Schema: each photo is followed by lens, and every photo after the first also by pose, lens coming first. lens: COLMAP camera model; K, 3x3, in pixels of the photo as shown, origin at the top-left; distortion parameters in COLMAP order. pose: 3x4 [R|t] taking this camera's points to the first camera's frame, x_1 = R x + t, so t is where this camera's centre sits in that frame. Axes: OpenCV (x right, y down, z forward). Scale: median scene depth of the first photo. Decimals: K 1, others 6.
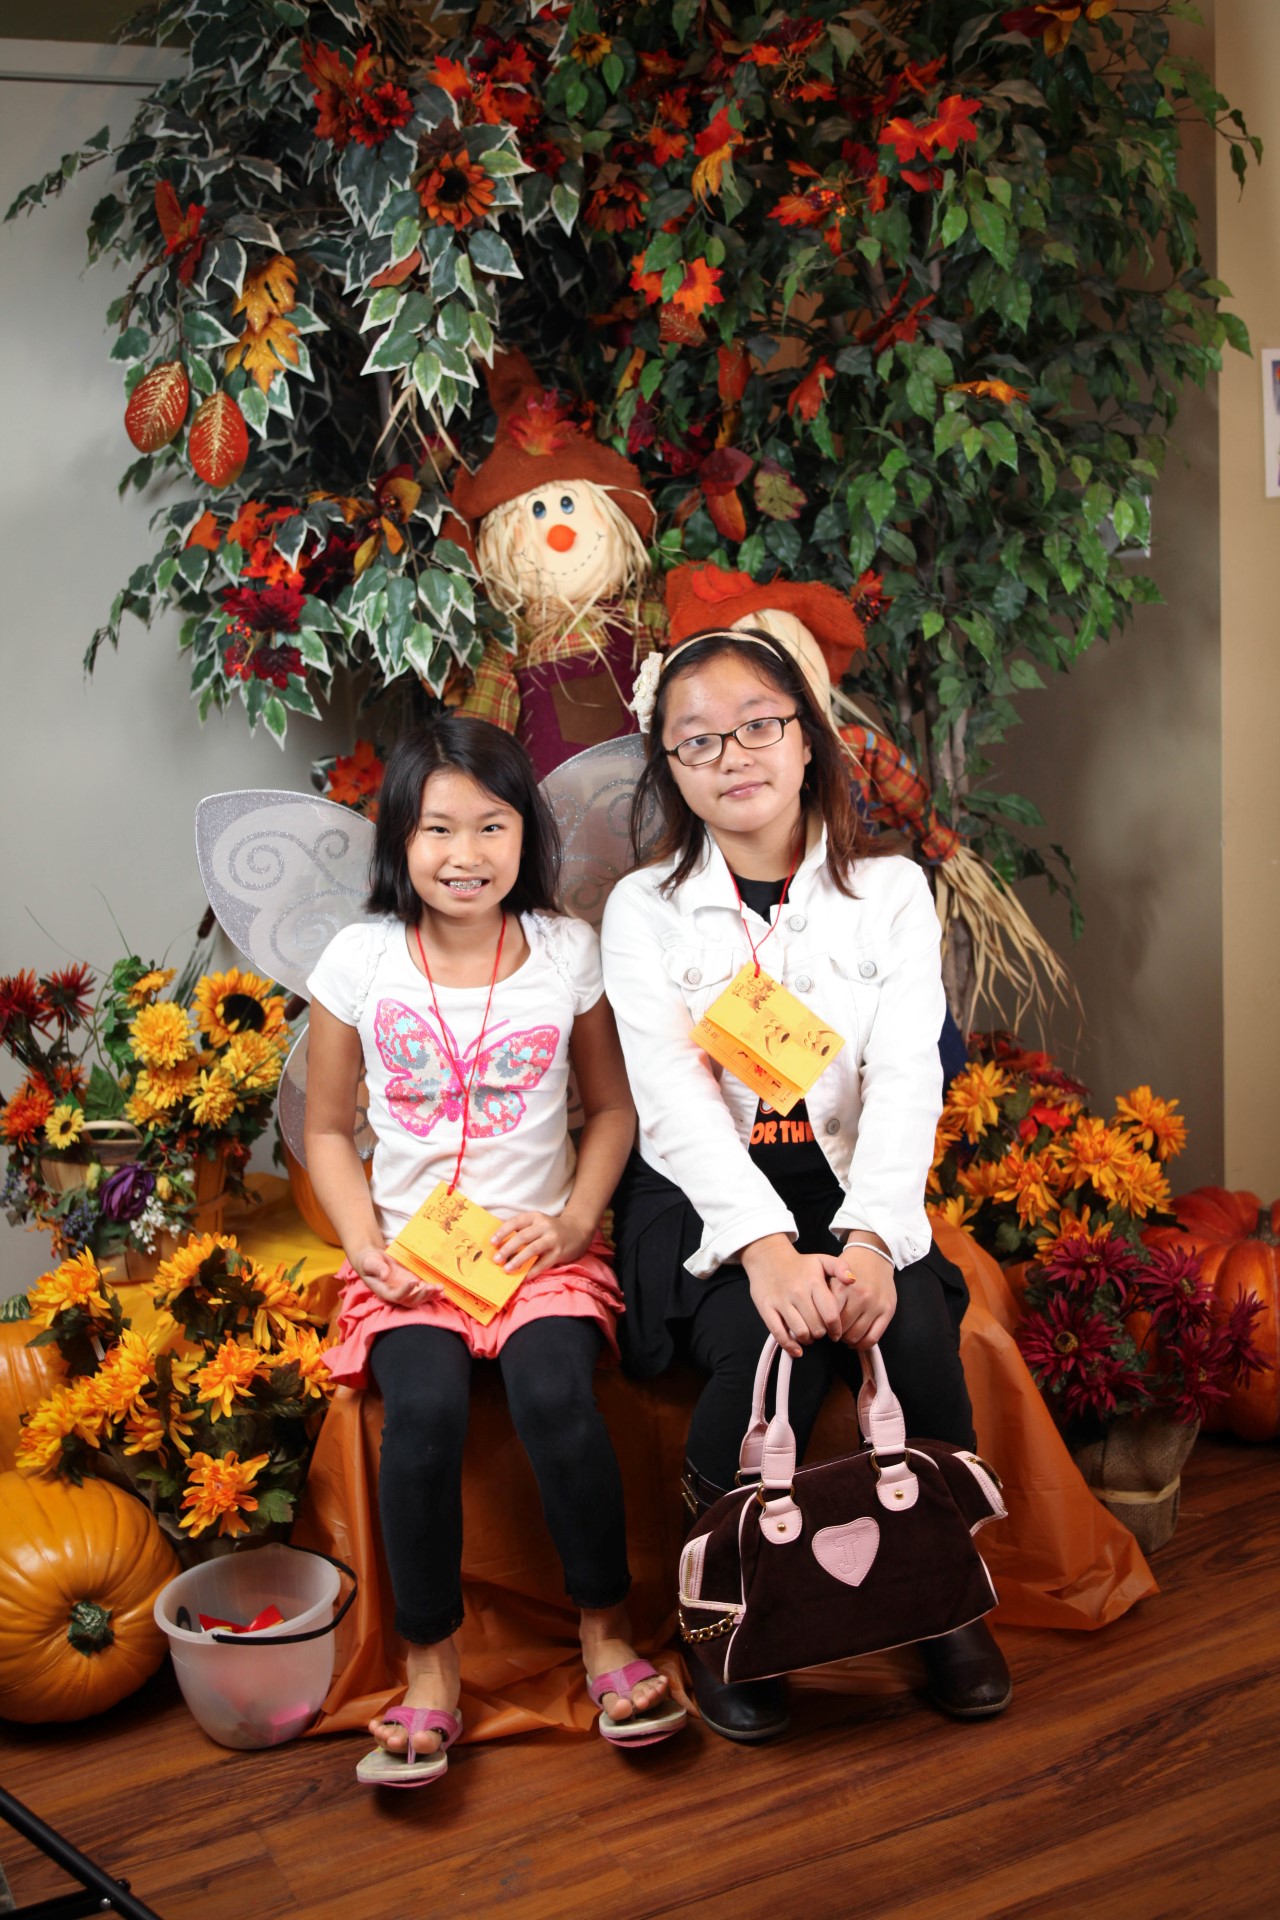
lens RADIAL K [[2163.3, 0, 639.4], [0, 2163.3, 961.5], [0, 0, 1]] dist [-0.023788, 0.000000]
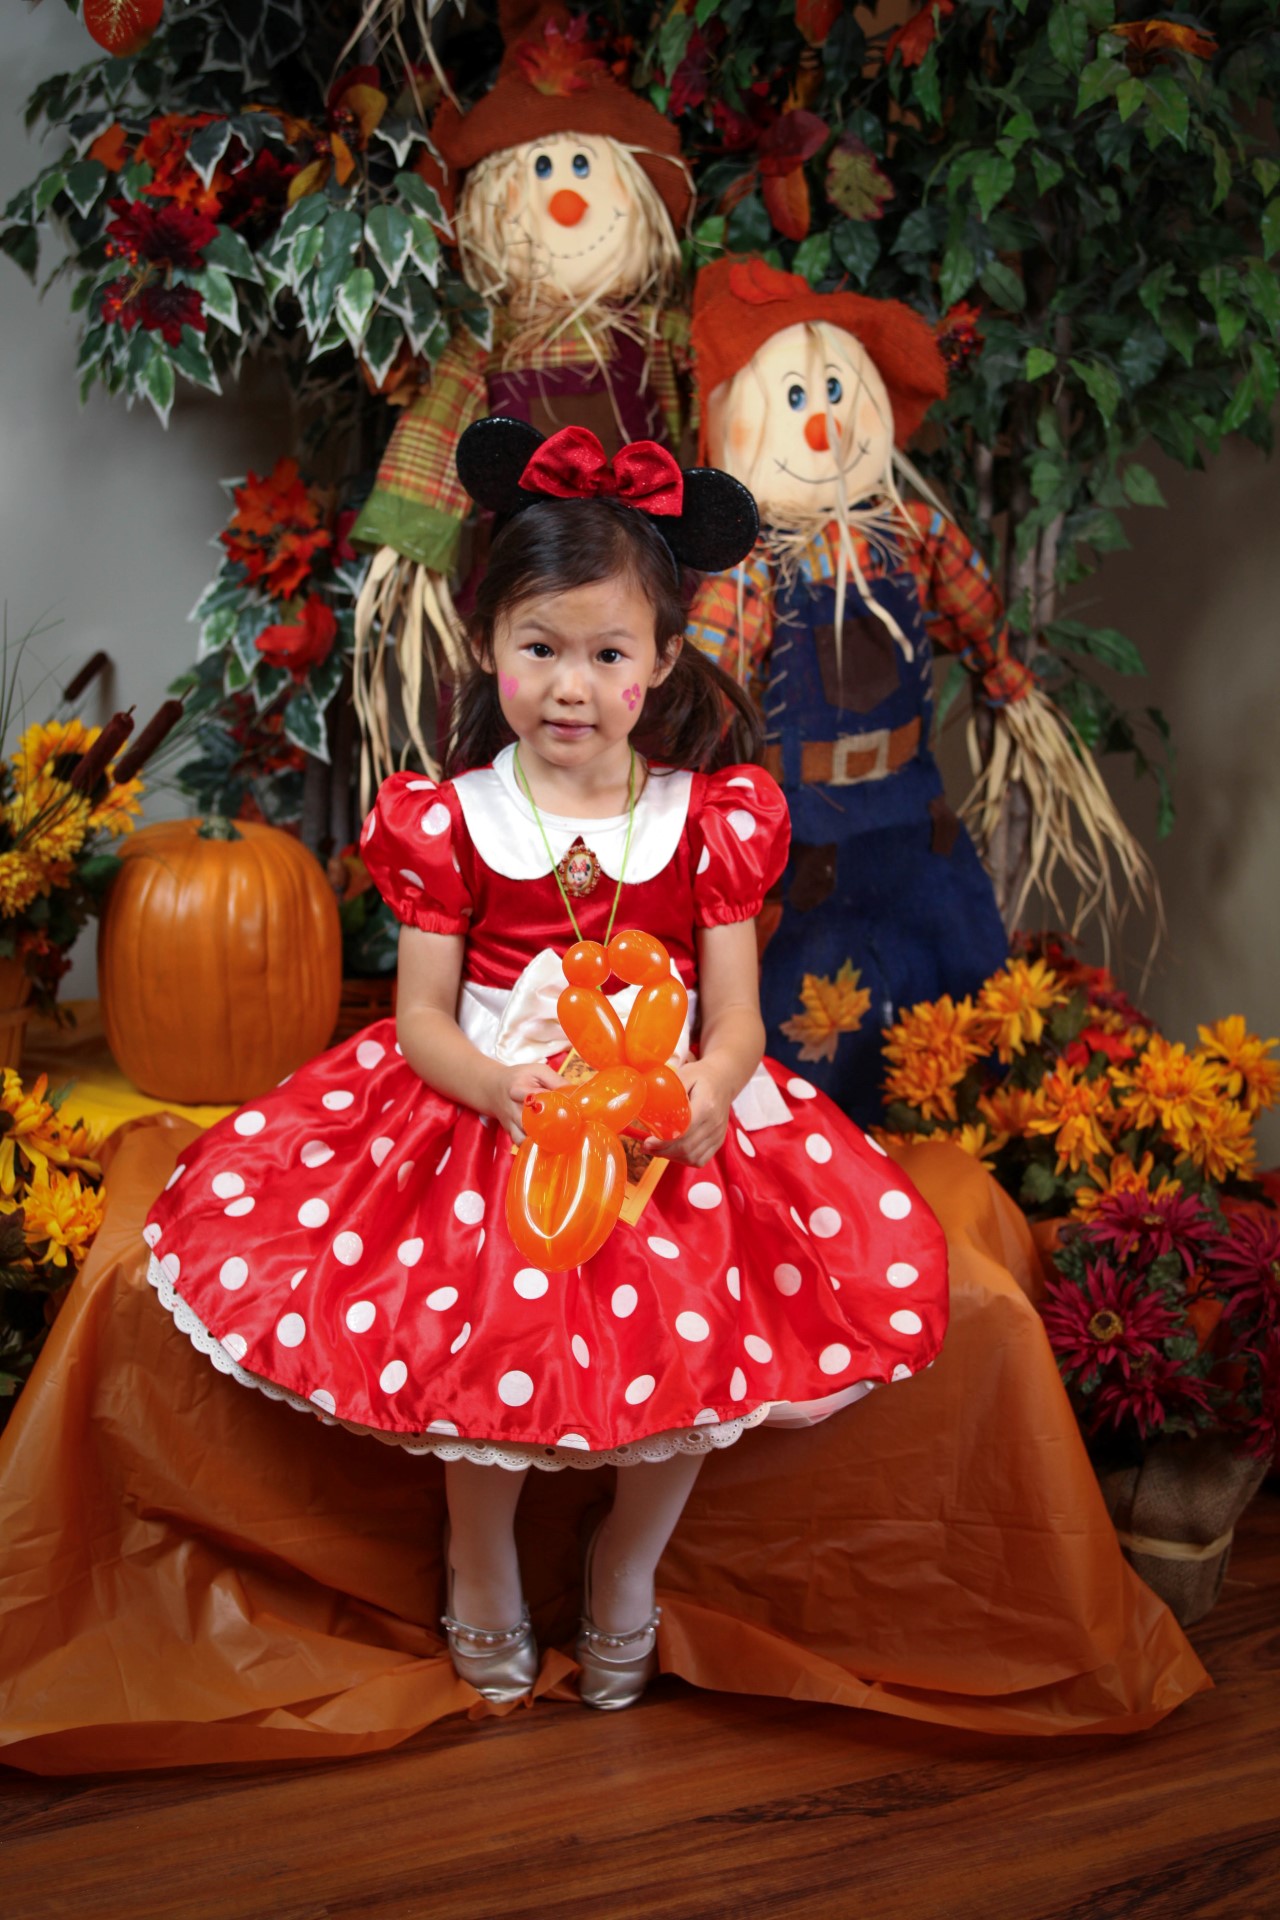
lens RADIAL K [[2175.7, 0, 643.9], [0, 2175.7, 957.7], [0, 0, 1]] dist [-0.008271, 0.000000]
pose [[0.992177, 0.124798, -0.003111, 0.026101], [-0.124789, 0.992179, 0.003075, 0.061436], [0.003471, -0.002662, 0.999990, 0.233810]]
